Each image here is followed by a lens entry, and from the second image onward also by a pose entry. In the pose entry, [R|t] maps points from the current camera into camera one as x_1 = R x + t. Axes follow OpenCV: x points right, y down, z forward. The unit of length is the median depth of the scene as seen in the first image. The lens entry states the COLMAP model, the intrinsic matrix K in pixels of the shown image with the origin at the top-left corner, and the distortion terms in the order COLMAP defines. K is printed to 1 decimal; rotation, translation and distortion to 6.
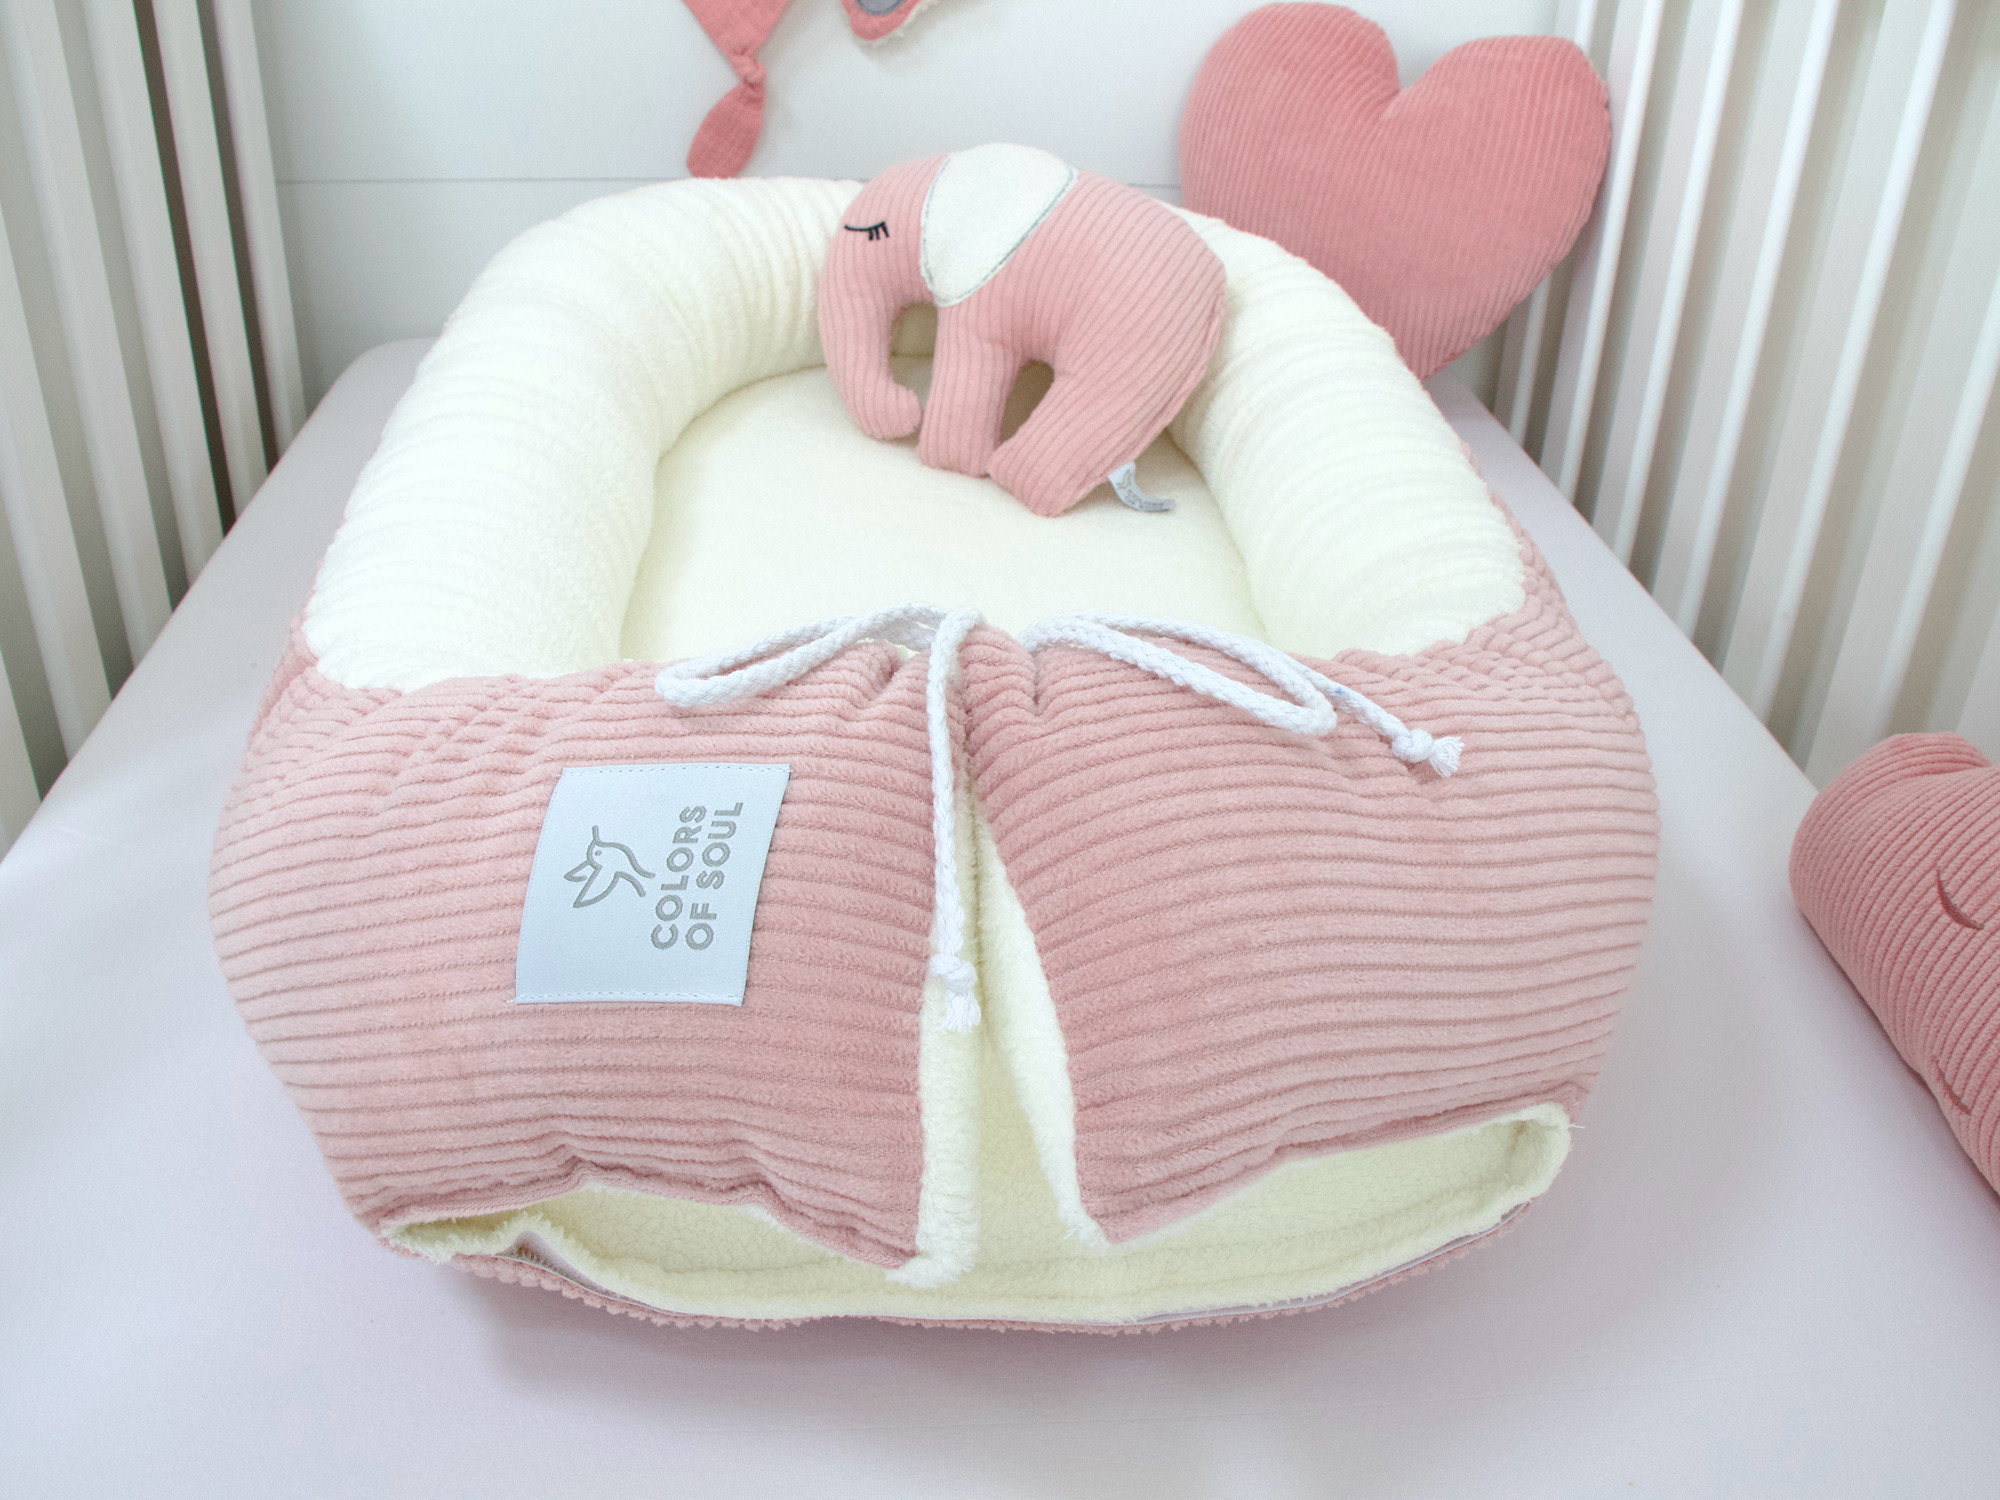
lens RADIAL K [[1823.2, 0, 1000.0], [0, 1823.2, 750.0], [0, 0, 1]] dist [-0.163553, 0.139290]
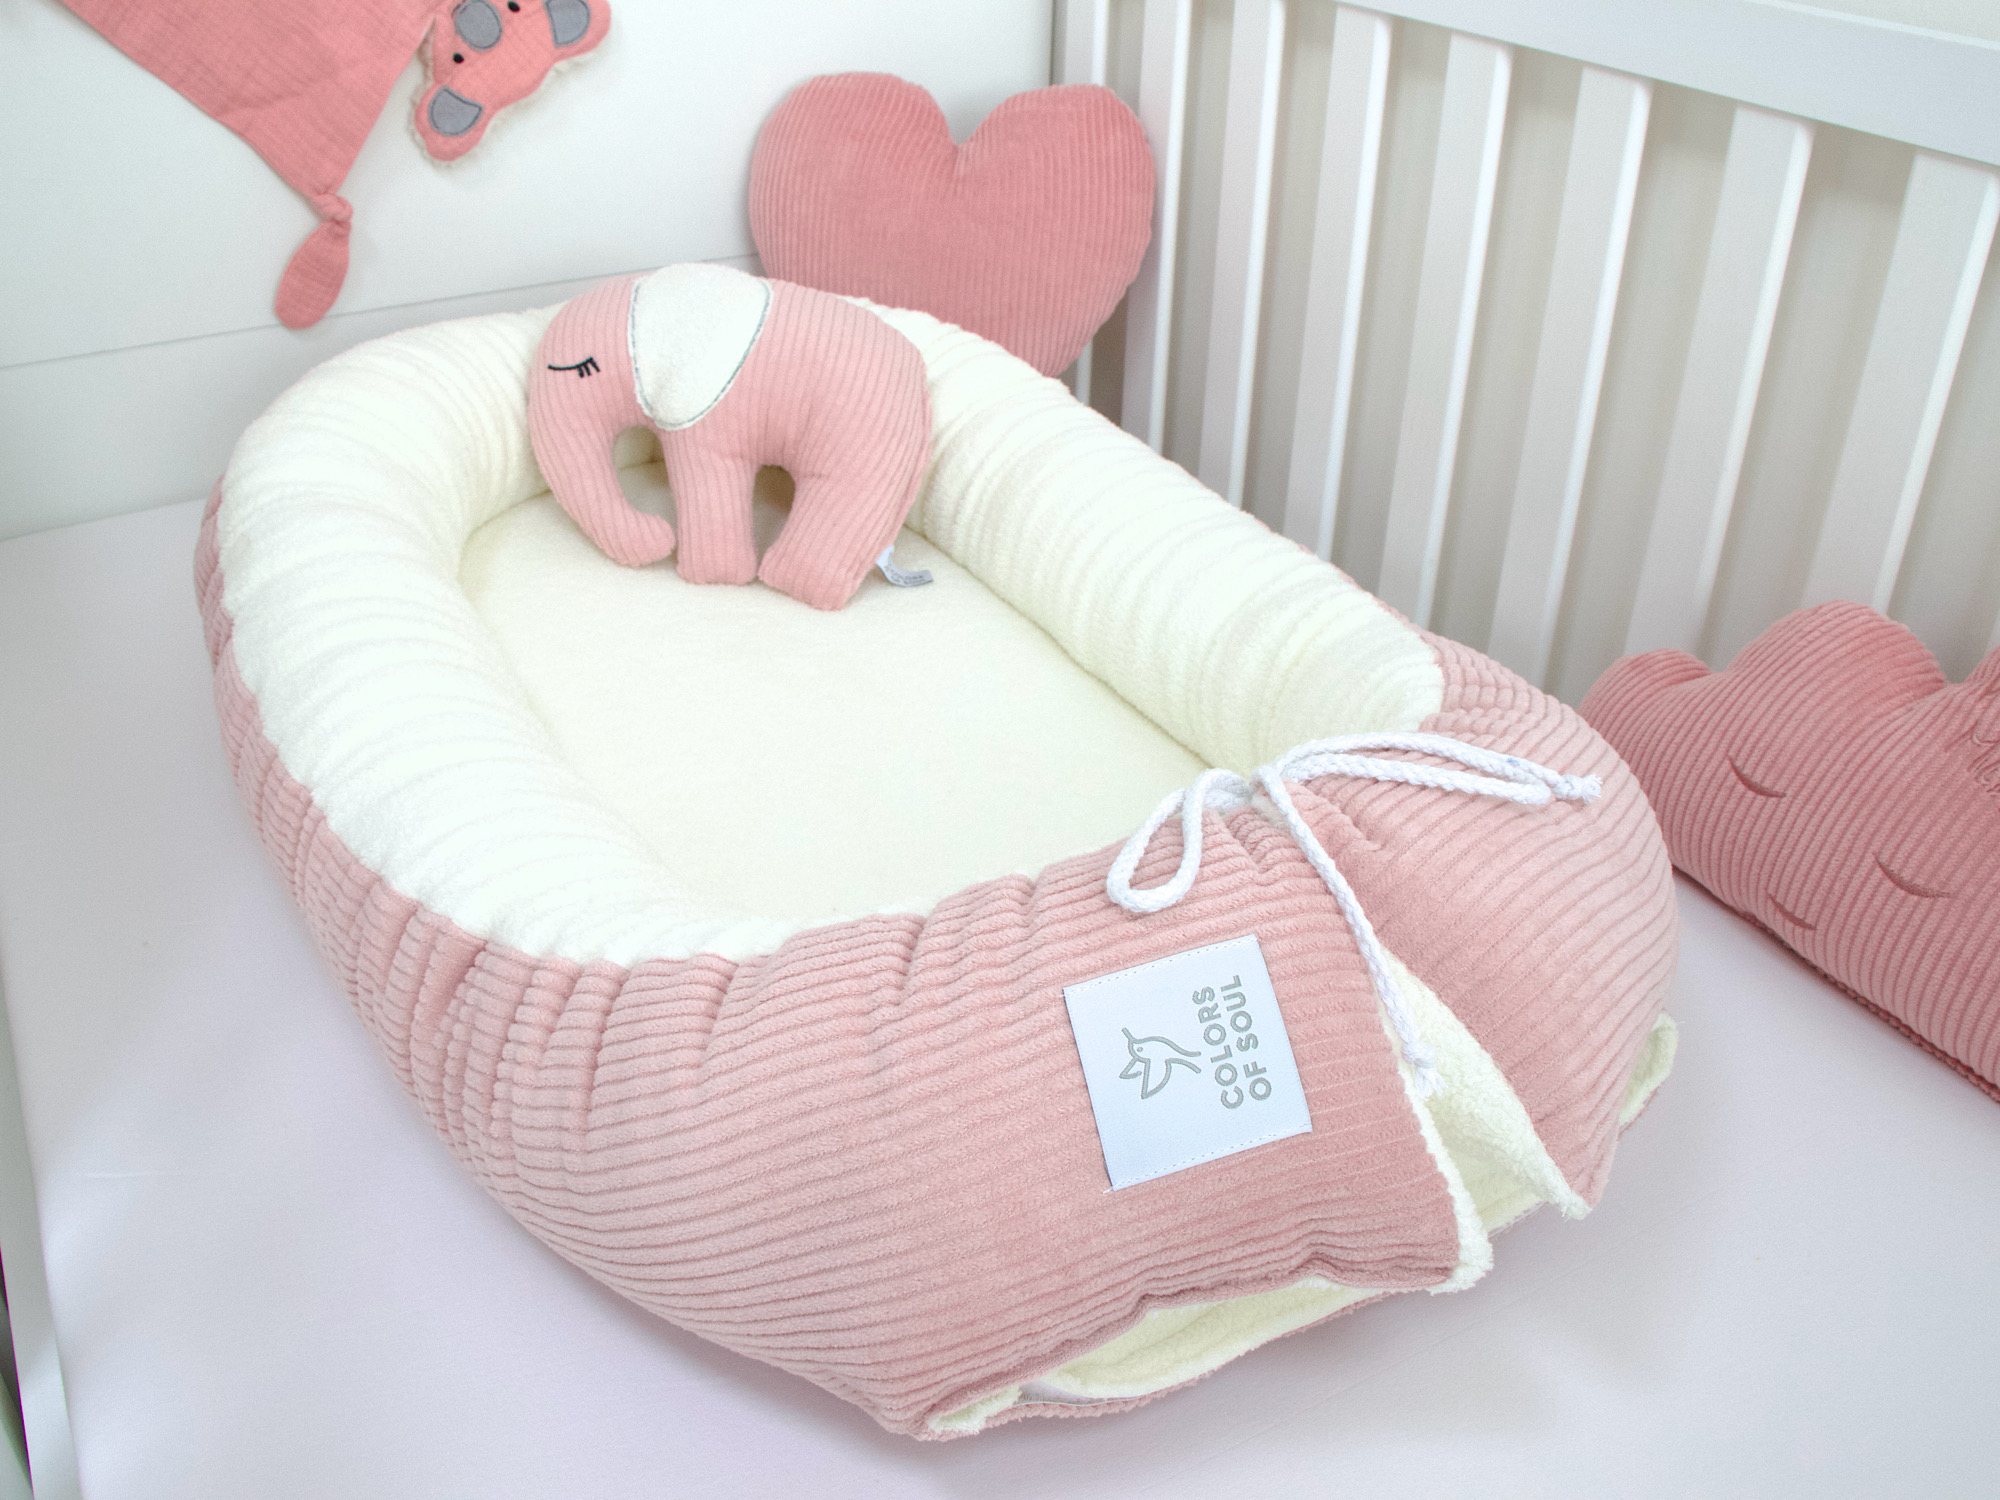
lens RADIAL K [[1823.2, 0, 1000.0], [0, 1823.2, 750.0], [0, 0, 1]] dist [-0.163553, 0.139290]
pose [[0.901981, -0.235241, 0.362065, -0.290663], [0.224305, 0.971810, 0.072615, -0.102281], [-0.368941, 0.015716, 0.929320, -0.037551]]
